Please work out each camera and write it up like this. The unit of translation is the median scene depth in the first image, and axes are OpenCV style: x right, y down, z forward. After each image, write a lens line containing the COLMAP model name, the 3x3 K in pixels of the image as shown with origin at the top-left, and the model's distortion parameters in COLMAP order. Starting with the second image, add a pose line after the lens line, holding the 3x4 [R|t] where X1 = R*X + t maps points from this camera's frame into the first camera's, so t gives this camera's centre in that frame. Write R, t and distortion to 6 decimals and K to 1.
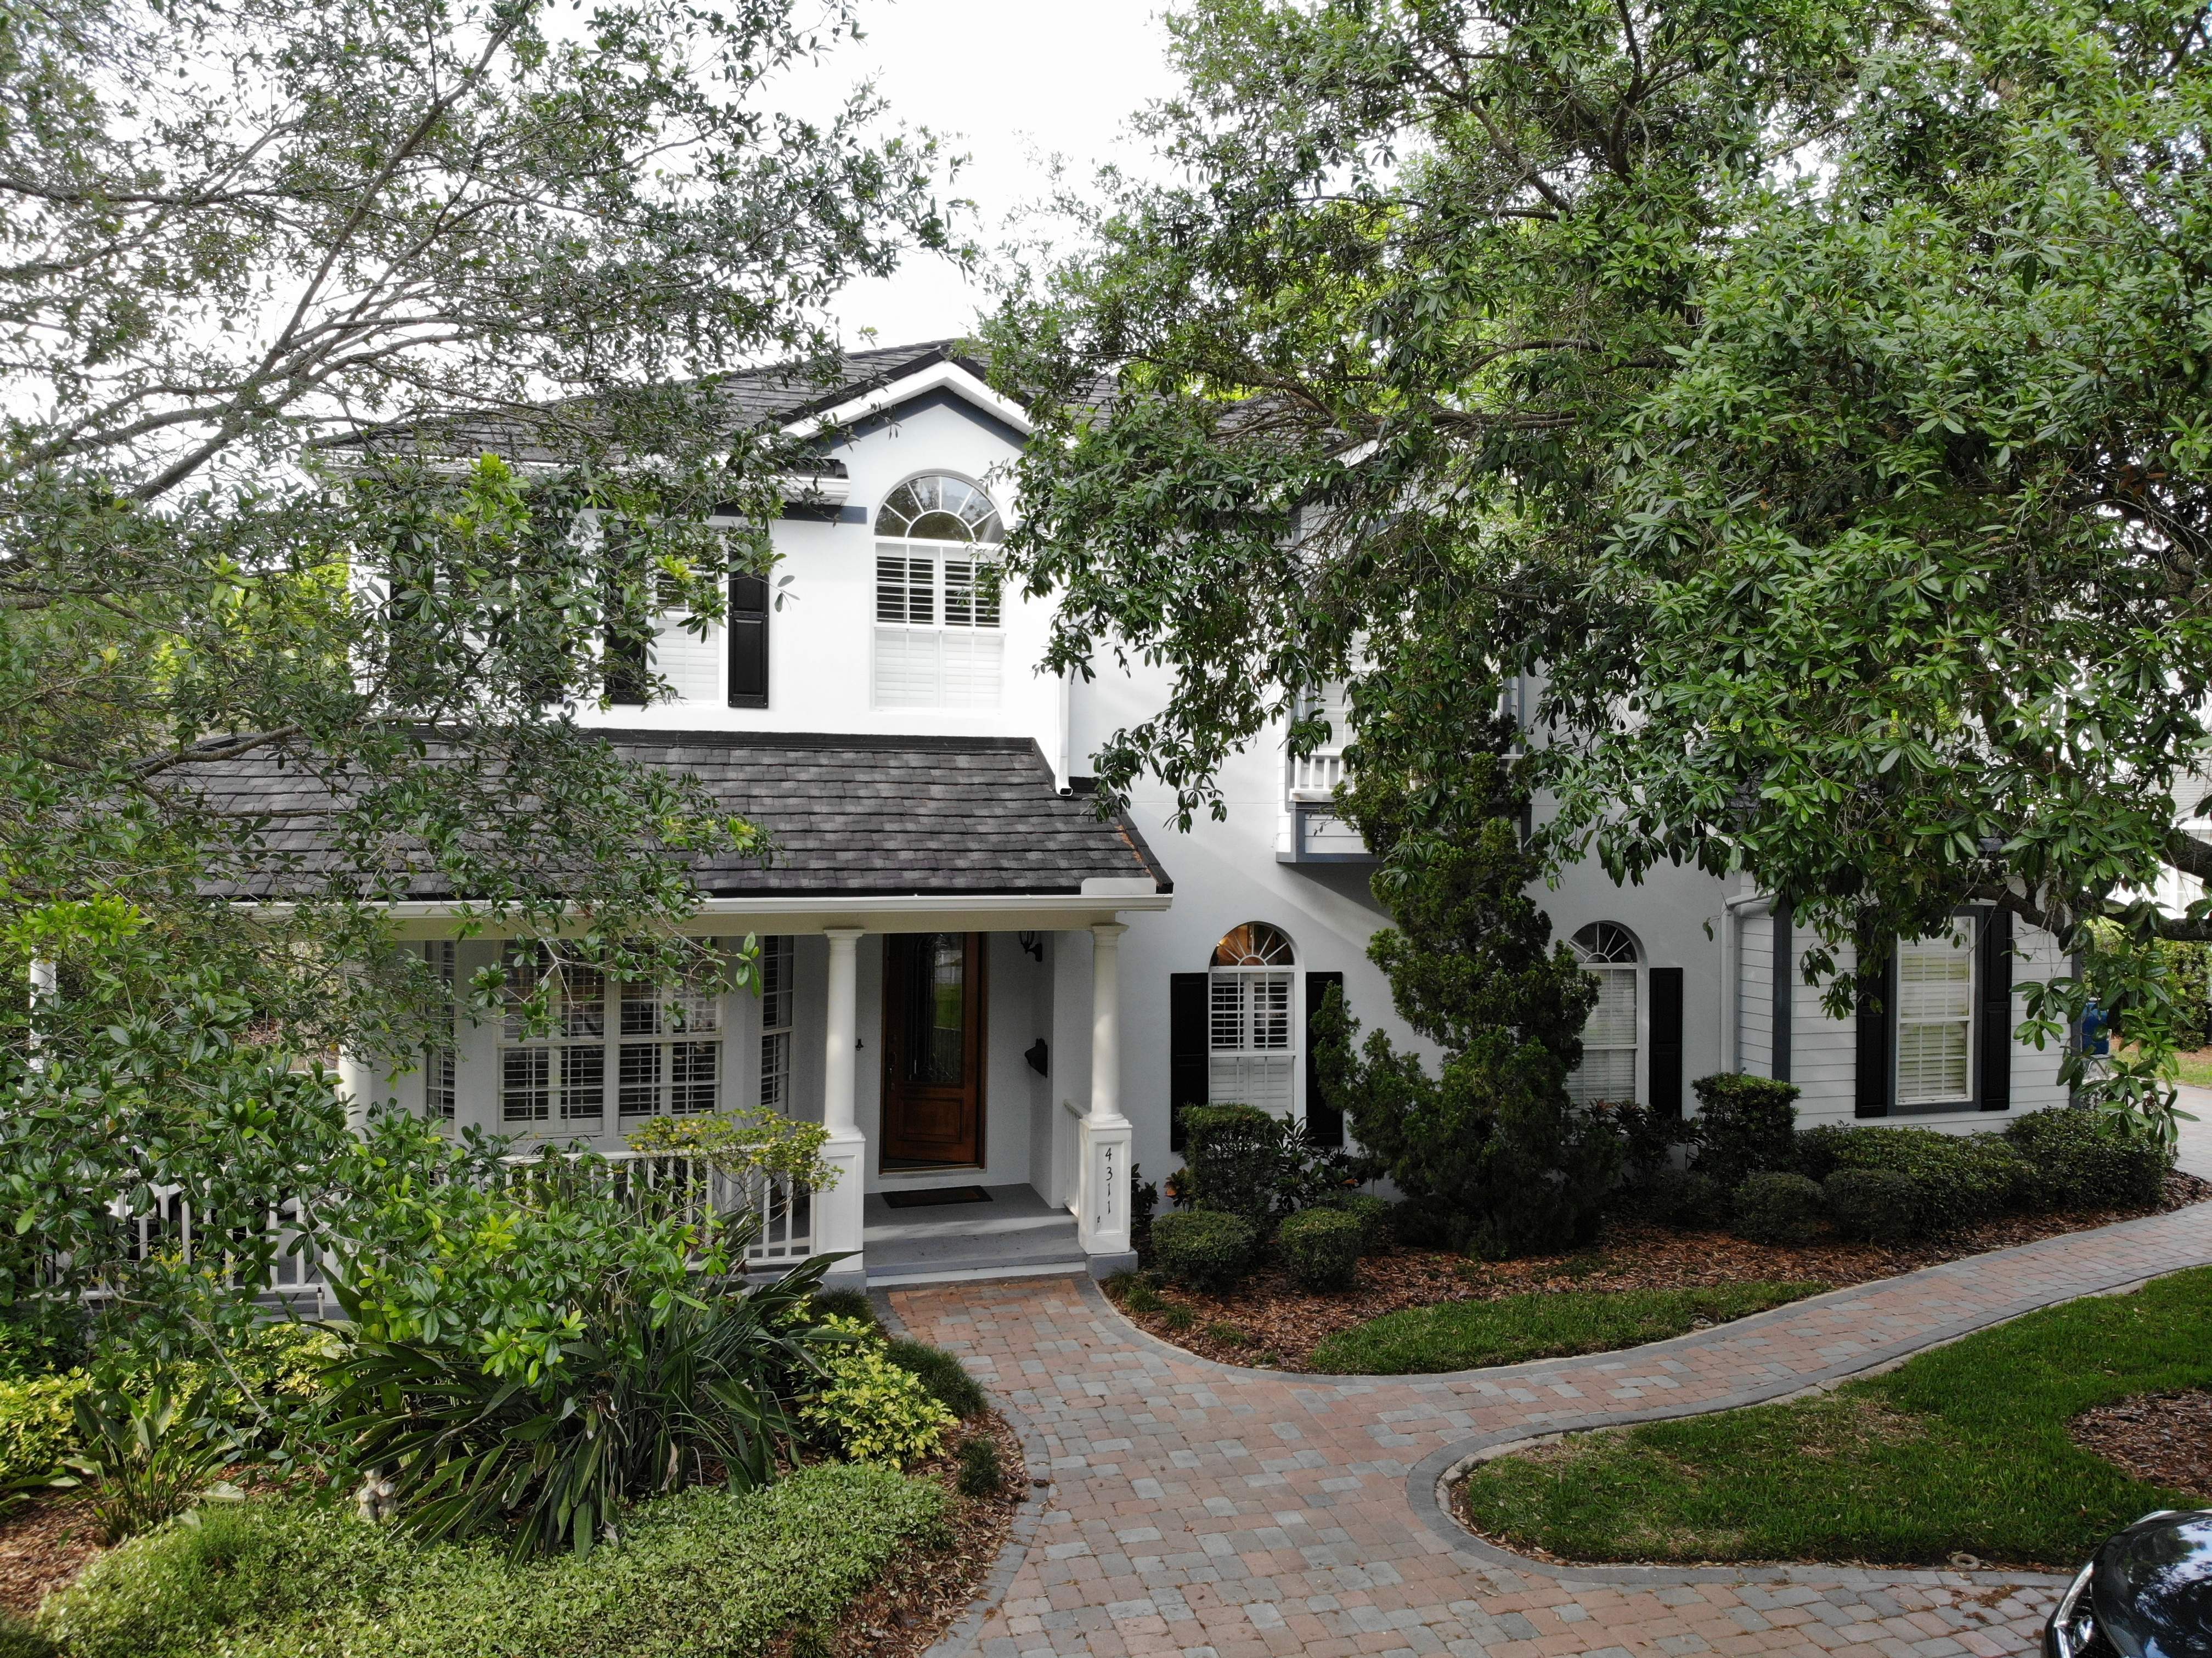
lens RADIAL K [[1644.7, 0, 1102.7], [0, 1644.7, 762.3], [0, 0, 1]] dist [0.059665, -0.158815]
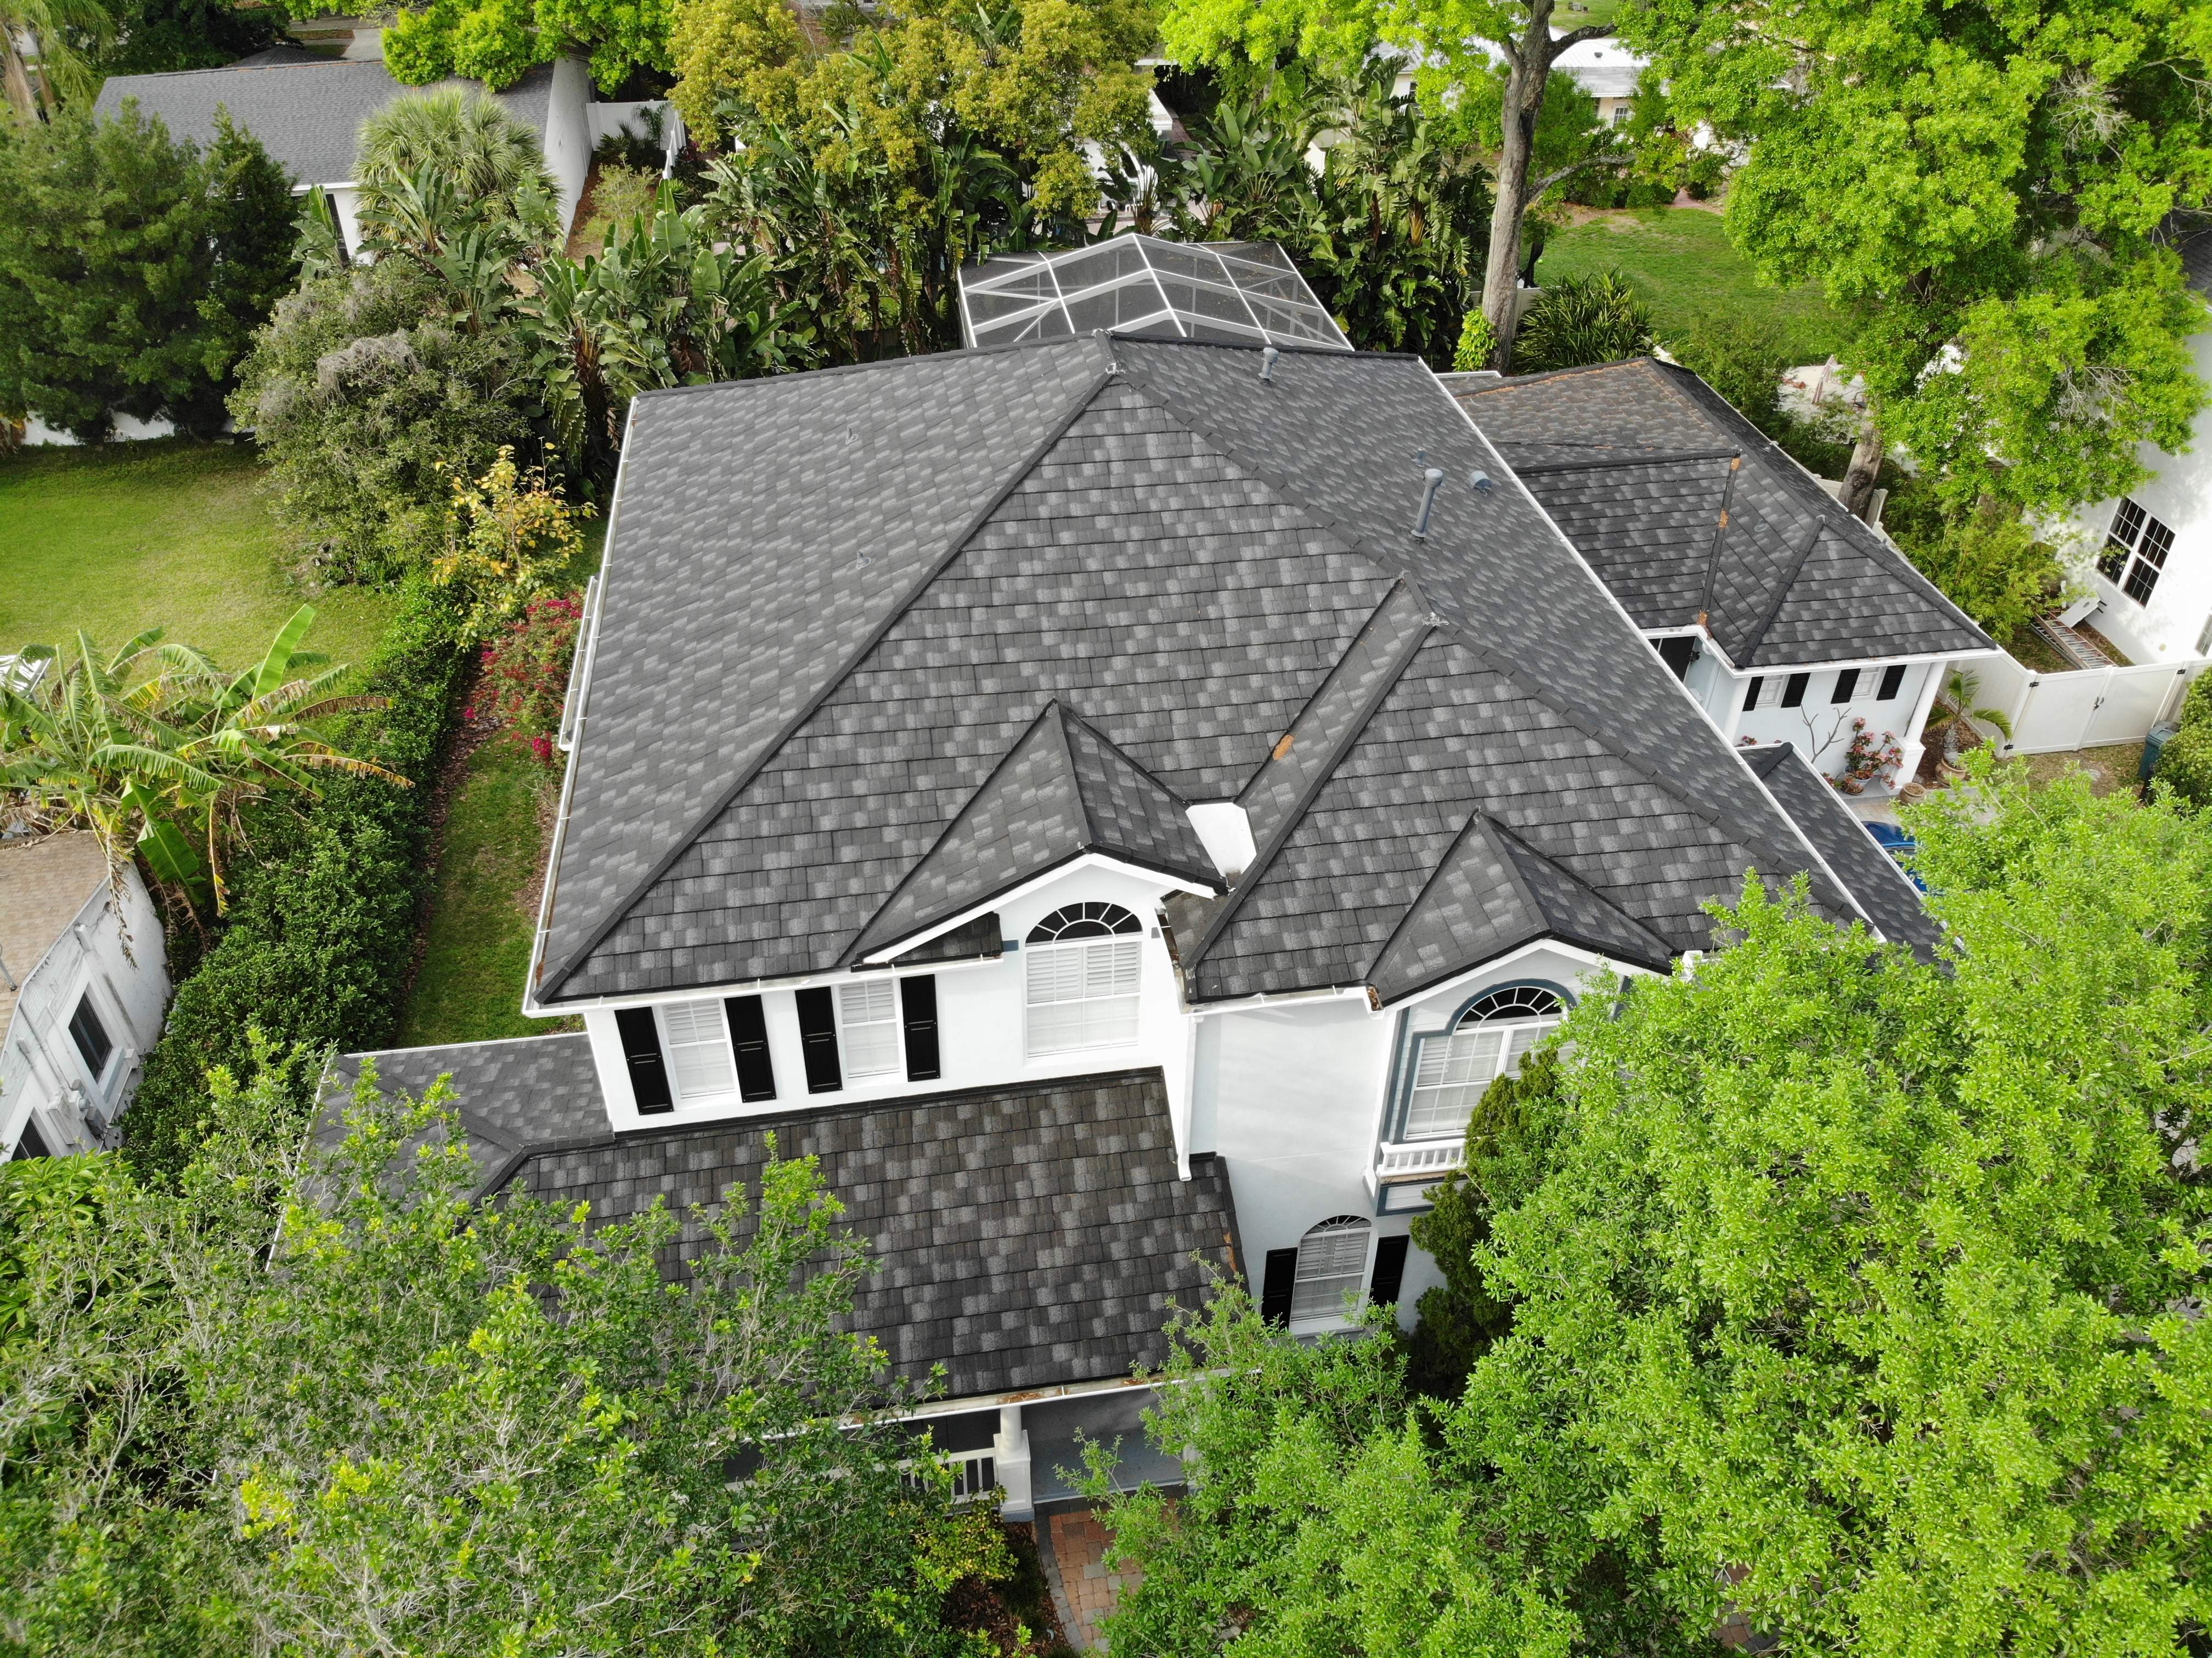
lens RADIAL K [[1602.2, 0, 1099.7], [0, 1602.2, 826.6], [0, 0, 1]] dist [0.196094, -0.440908]
pose [[0.995902, 0.058349, -0.069092, -0.026813], [-0.003475, 0.788134, 0.615494, -1.195684], [0.090368, -0.612732, 0.785107, 0.293425]]
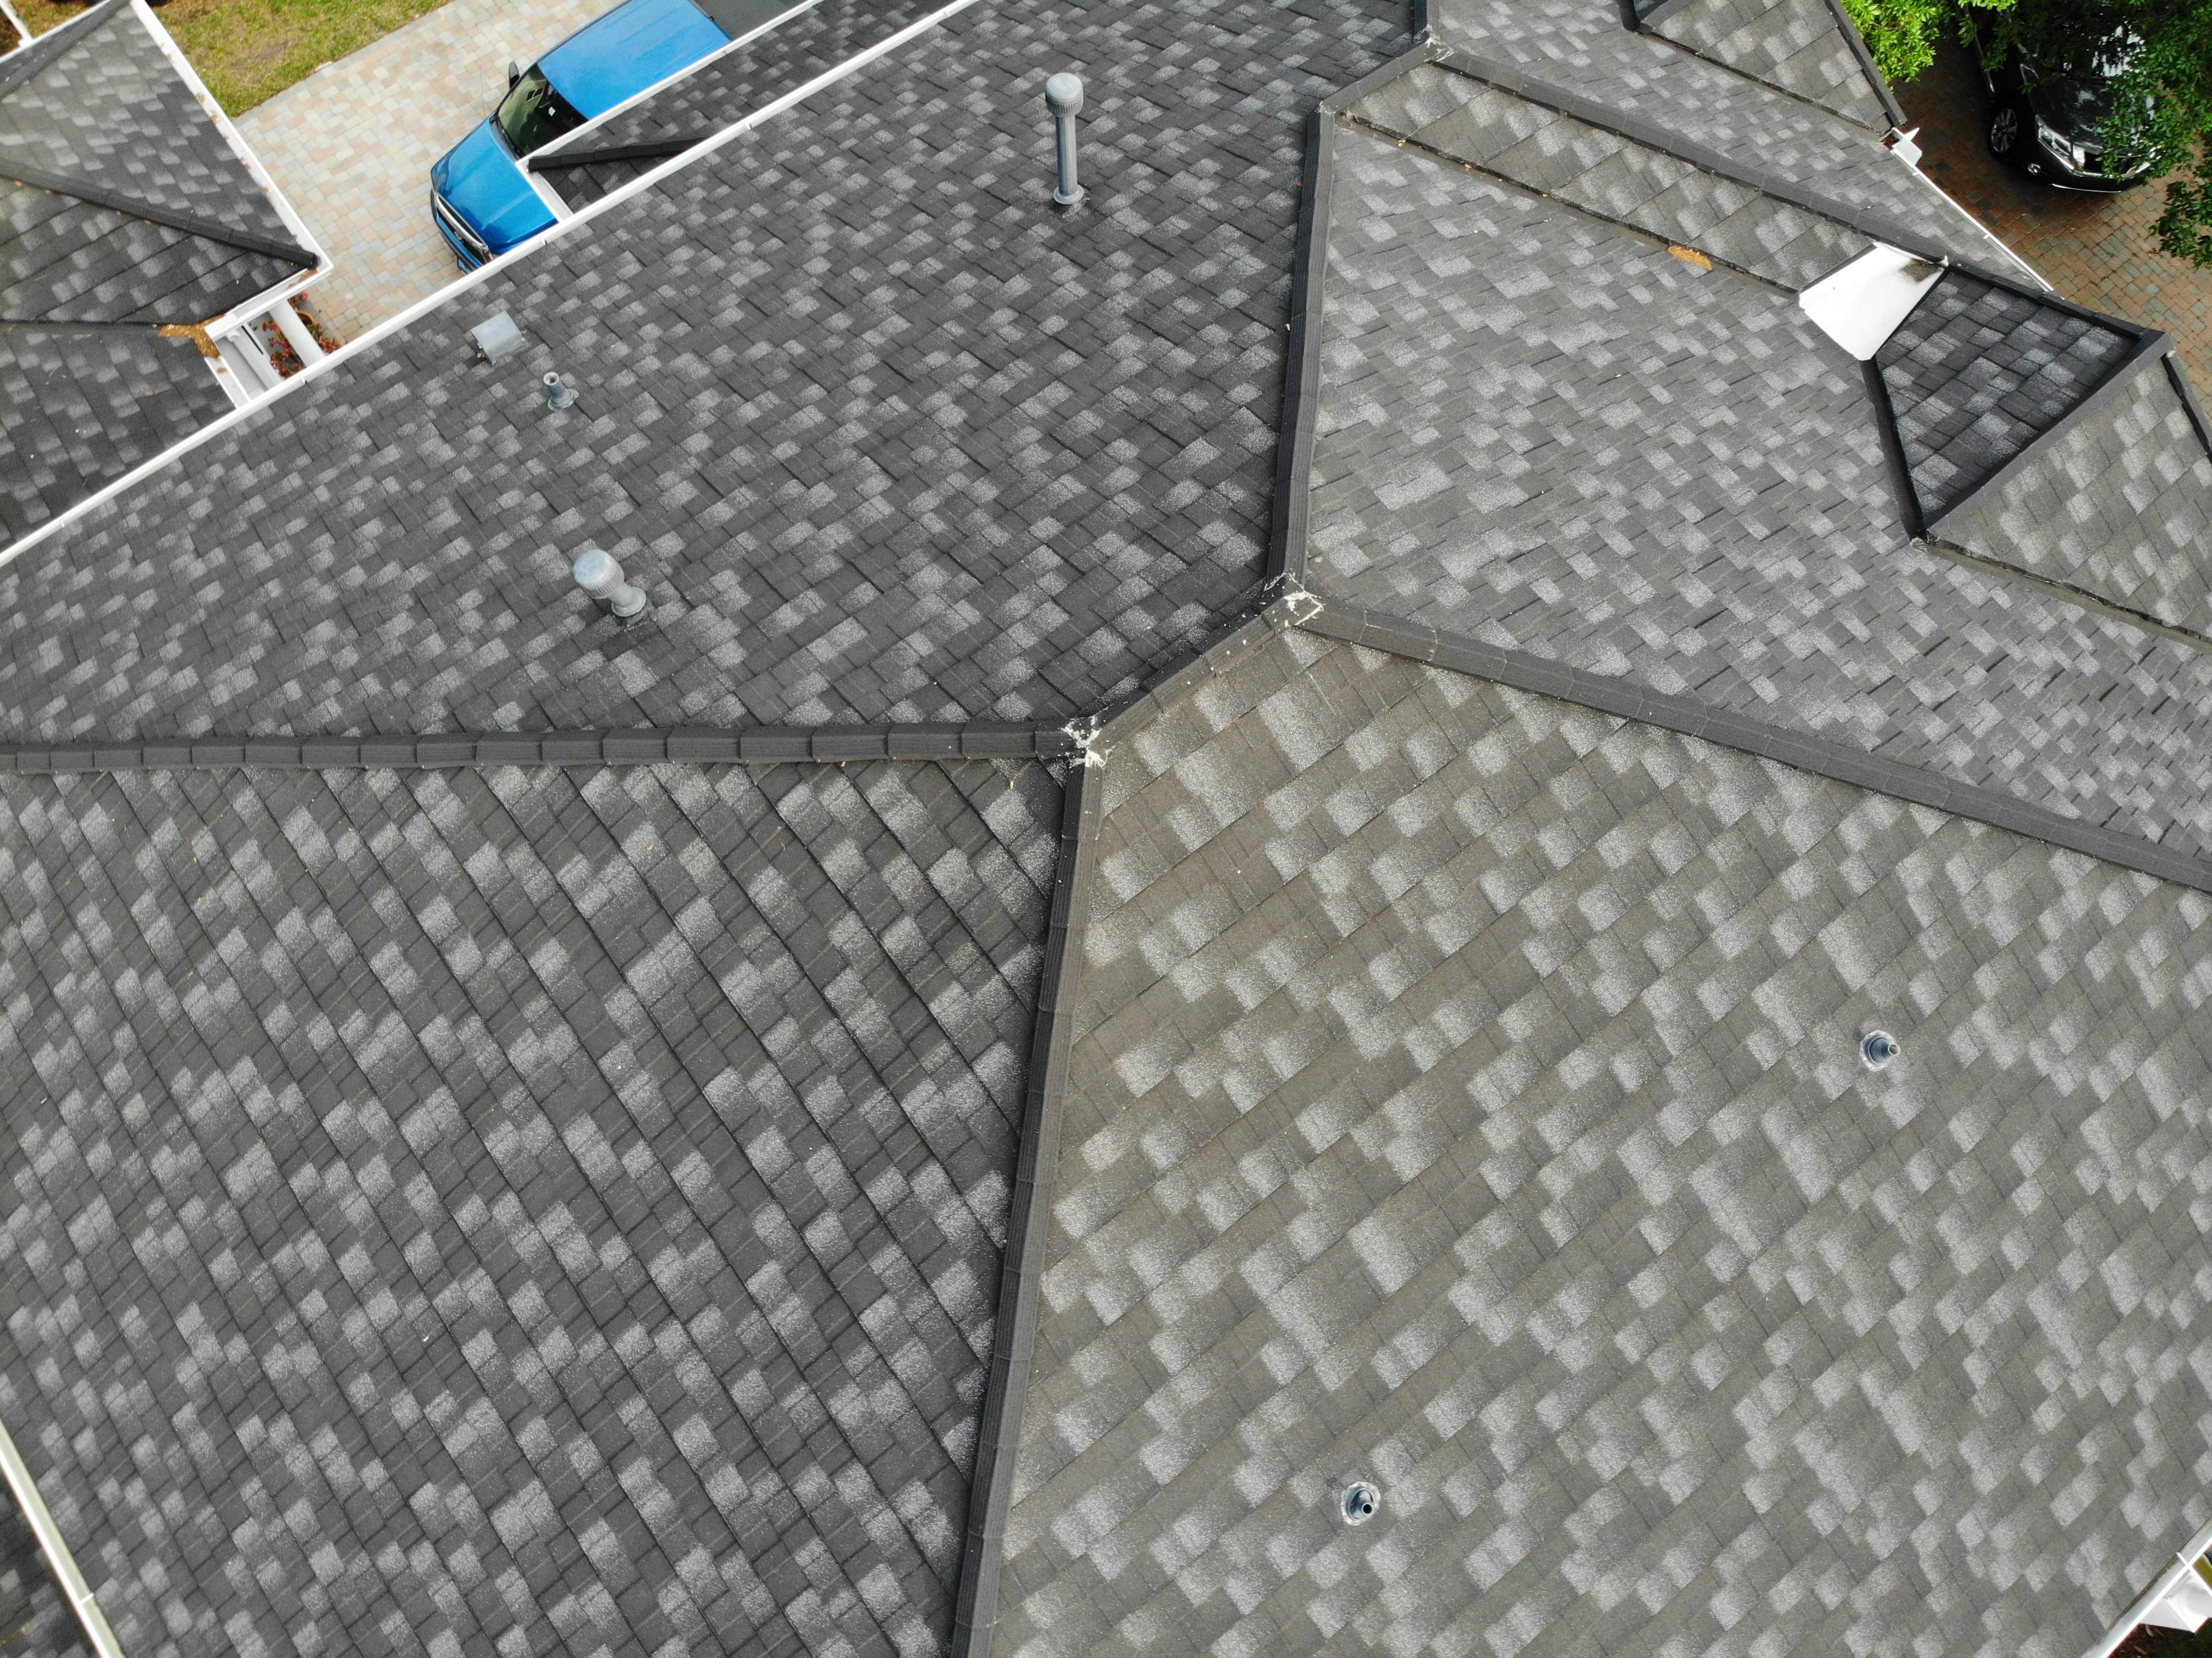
lens RADIAL K [[1616.8, 0, 1101.2], [0, 1616.8, 816.5], [0, 0, 1]] dist [0.074270, -0.183625]
pose [[-0.401241, -0.862345, 0.308815, -0.401127], [-0.018121, 0.344552, 0.938592, -1.085553], [-0.915793, 0.371006, -0.153875, 2.154993]]
